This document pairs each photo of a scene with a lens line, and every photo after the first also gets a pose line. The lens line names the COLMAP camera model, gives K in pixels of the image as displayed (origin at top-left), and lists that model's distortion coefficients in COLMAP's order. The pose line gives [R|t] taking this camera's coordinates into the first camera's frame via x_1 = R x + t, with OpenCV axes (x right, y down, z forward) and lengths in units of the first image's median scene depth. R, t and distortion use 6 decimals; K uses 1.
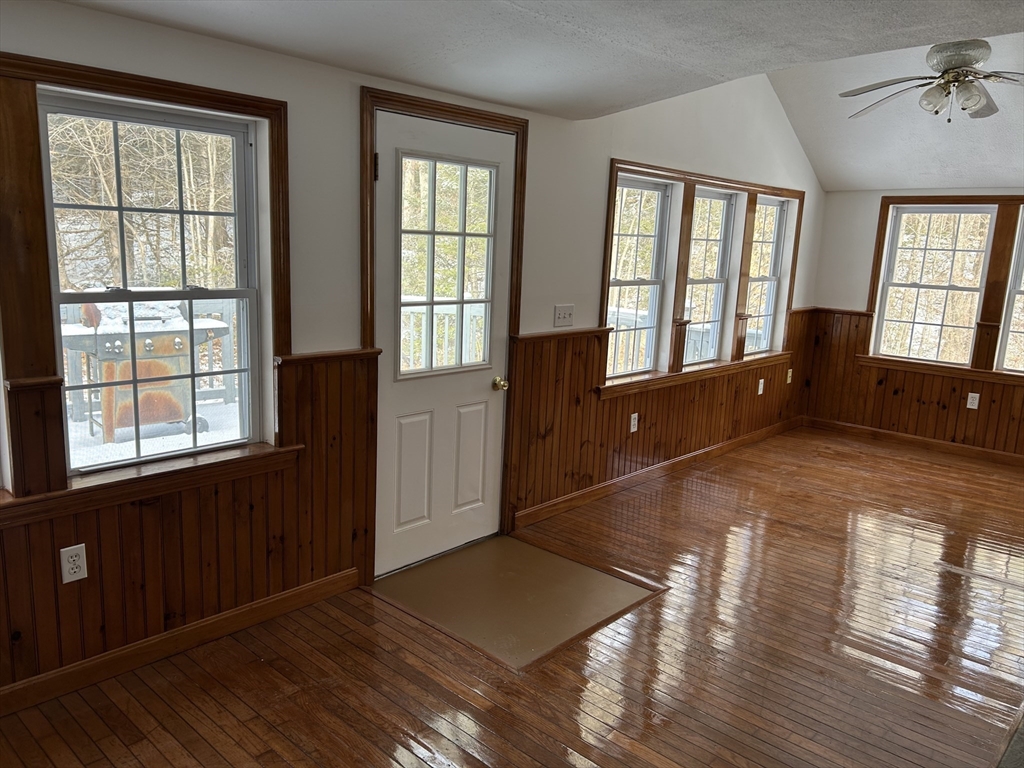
lens RADIAL K [[773.0, 0, 506.5], [0, 773.0, 384.5], [0, 0, 1]] dist [0.006650, -0.003164]
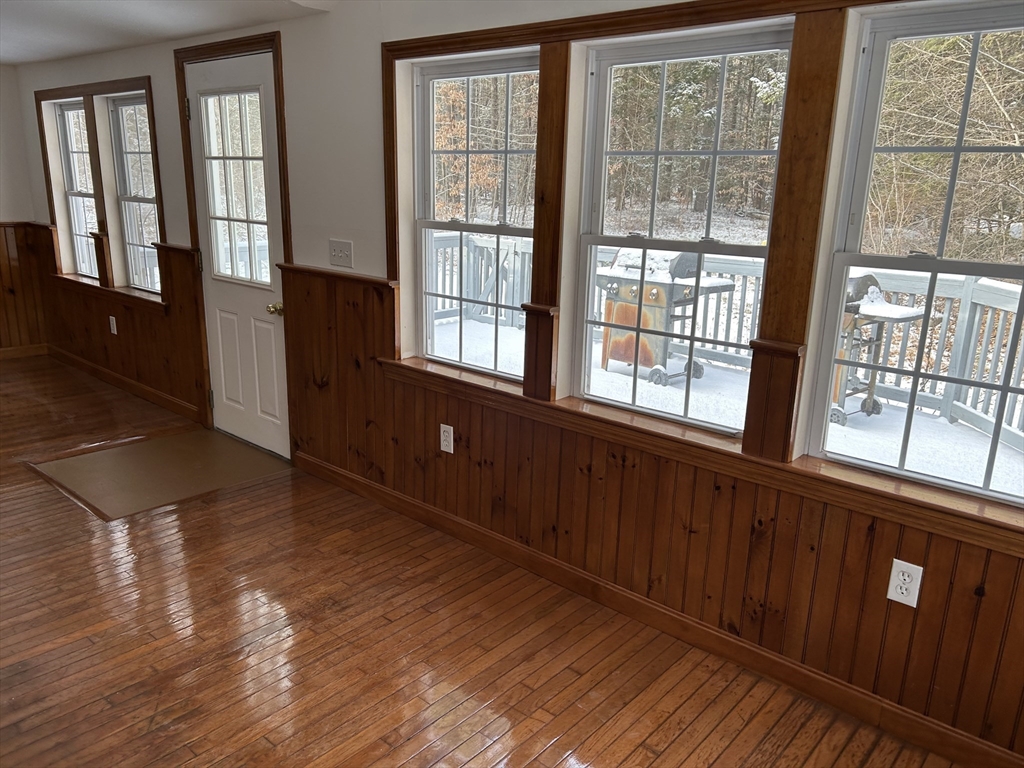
lens RADIAL K [[773.0, 0, 506.0], [0, 773.0, 388.9], [0, 0, 1]] dist [0.006650, -0.003164]
pose [[0.030757, 0.221756, -0.974617, 1.022400], [-0.214636, 0.953797, 0.210245, -0.180659], [0.976210, 0.202721, 0.076933, 1.255447]]
